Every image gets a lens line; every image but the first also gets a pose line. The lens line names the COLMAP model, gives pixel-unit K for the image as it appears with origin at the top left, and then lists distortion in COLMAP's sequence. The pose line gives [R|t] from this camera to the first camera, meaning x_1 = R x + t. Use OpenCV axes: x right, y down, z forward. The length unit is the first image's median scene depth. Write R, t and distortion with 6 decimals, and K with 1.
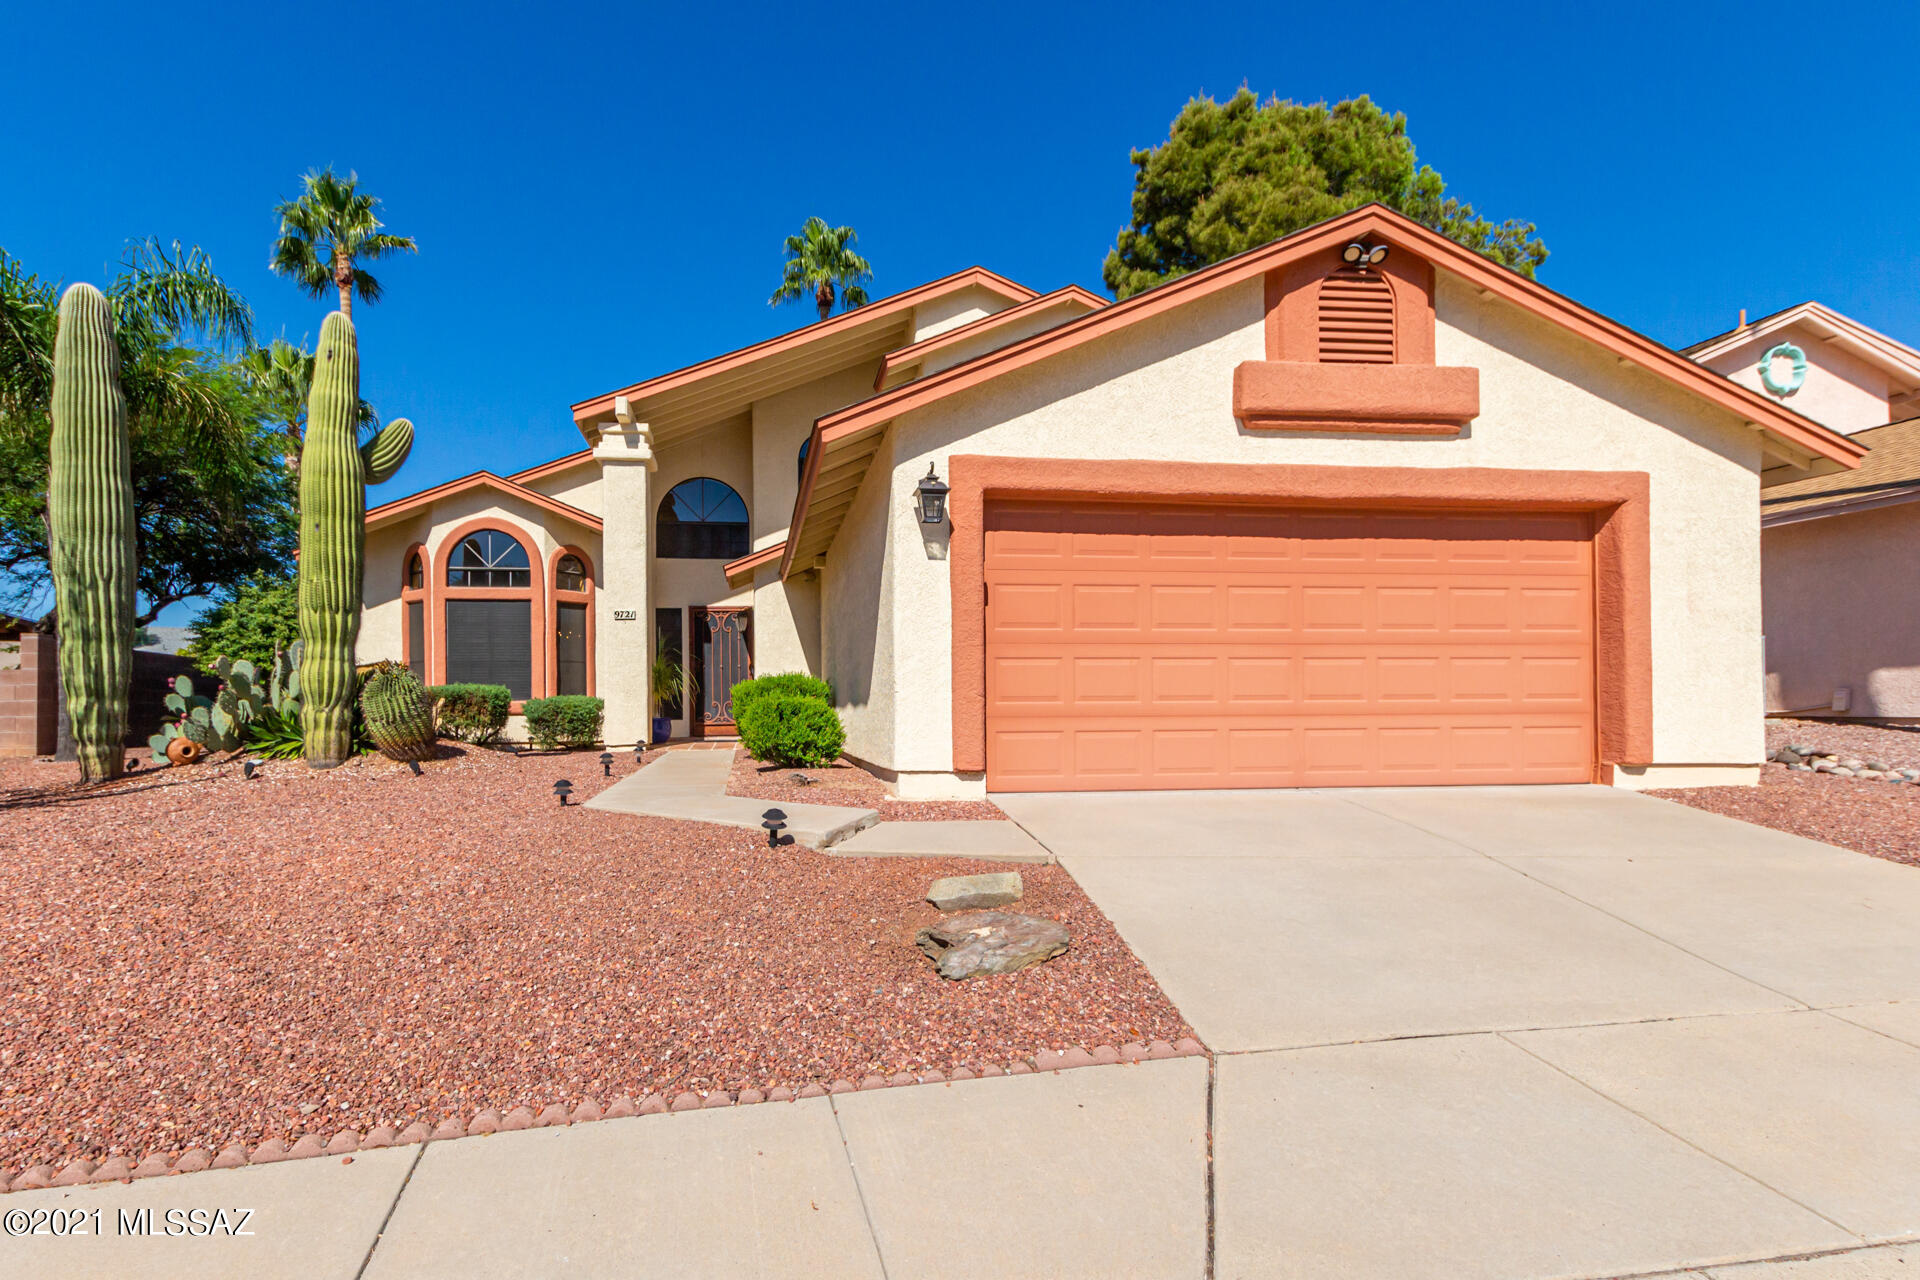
lens RADIAL K [[899.9, 0, 959.5], [0, 899.9, 653.3], [0, 0, 1]] dist [0.014829, -0.005653]
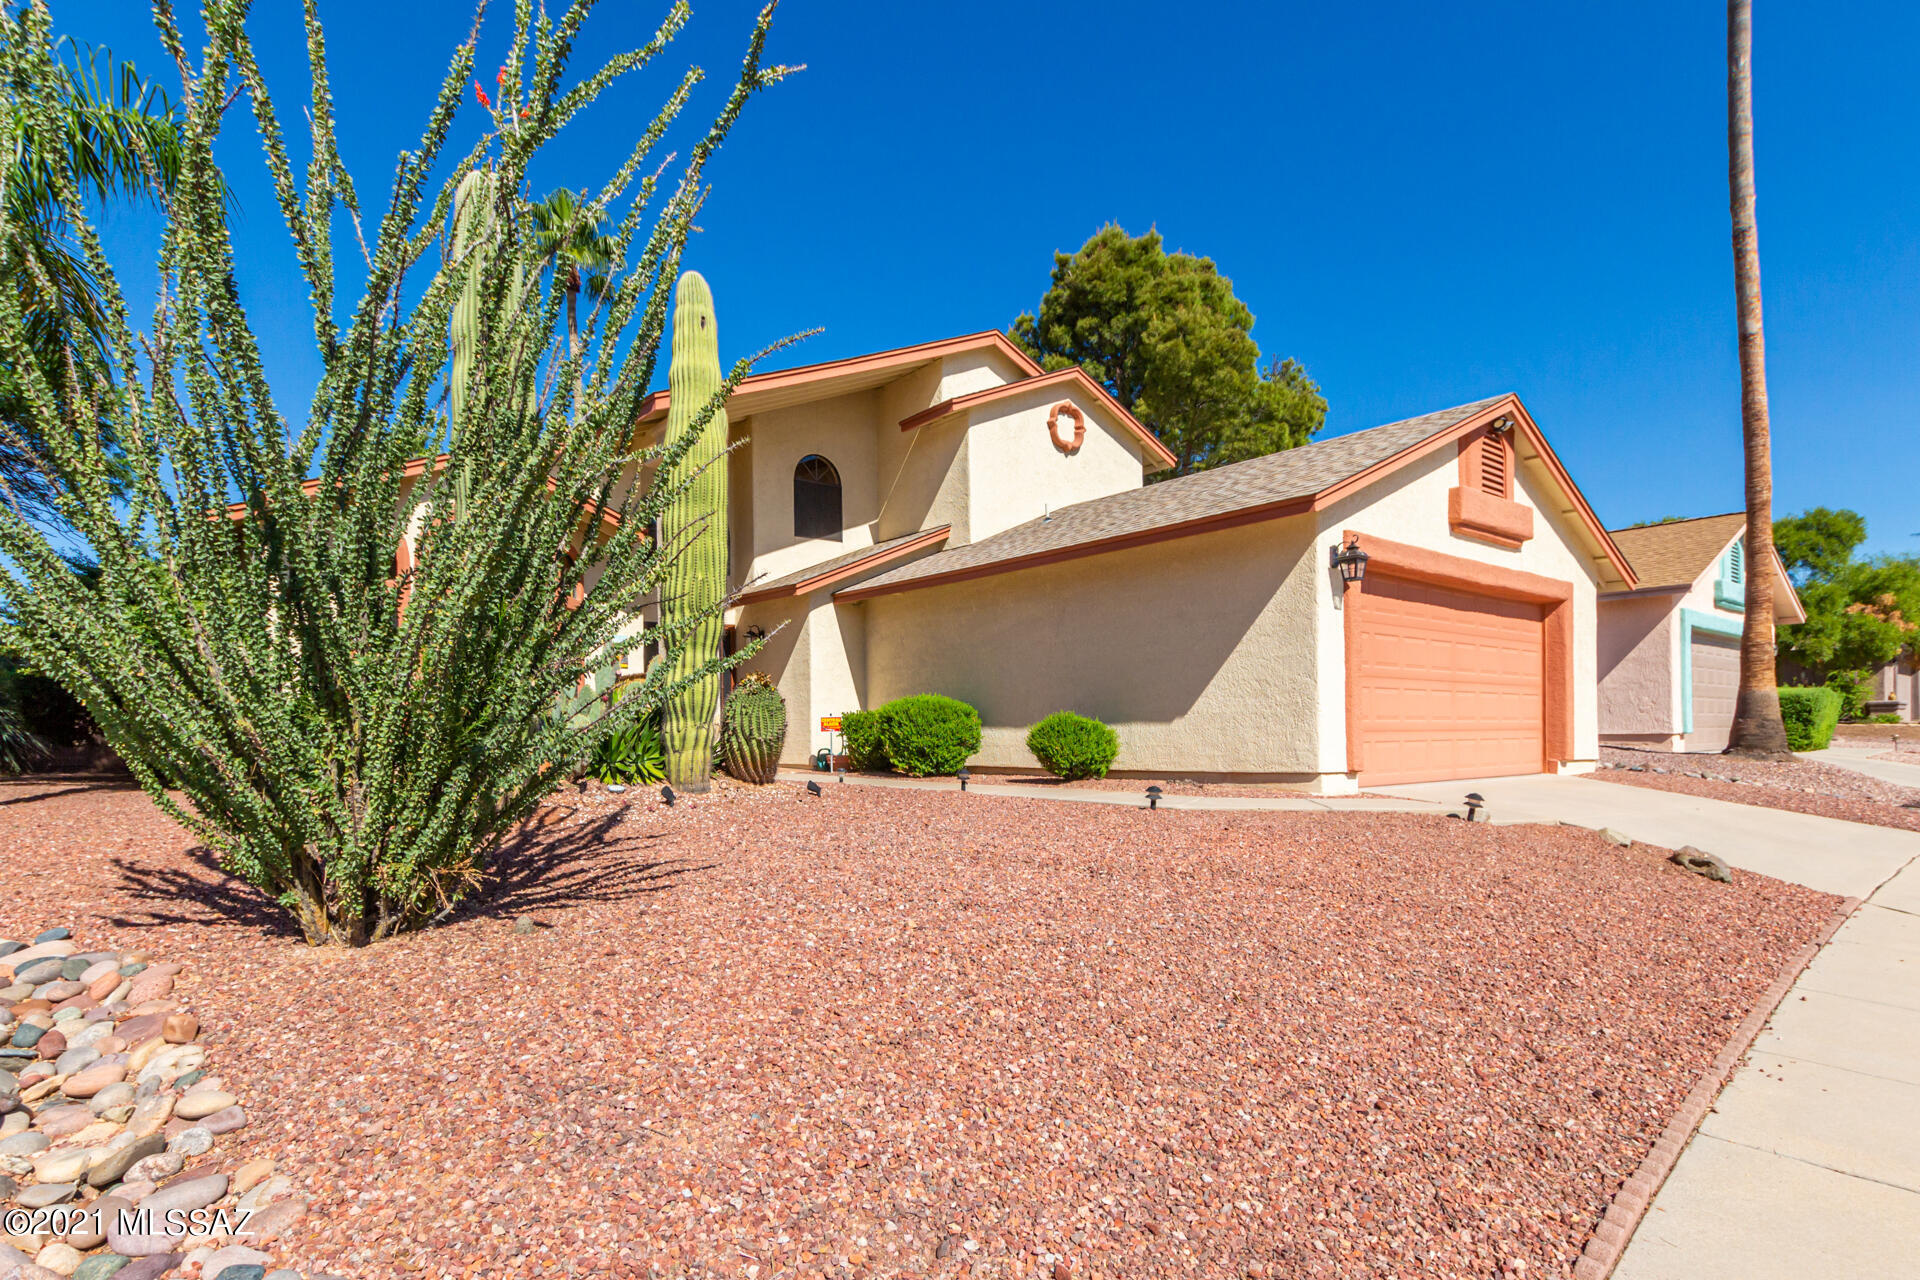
lens RADIAL K [[899.9, 0, 933.2], [0, 899.9, 689.0], [0, 0, 1]] dist [0.014829, -0.005653]
pose [[0.874525, 0.022245, 0.484470, -0.749132], [-0.023188, 0.999723, -0.004047, 0.018962], [-0.484425, -0.007695, 0.874799, 0.091363]]
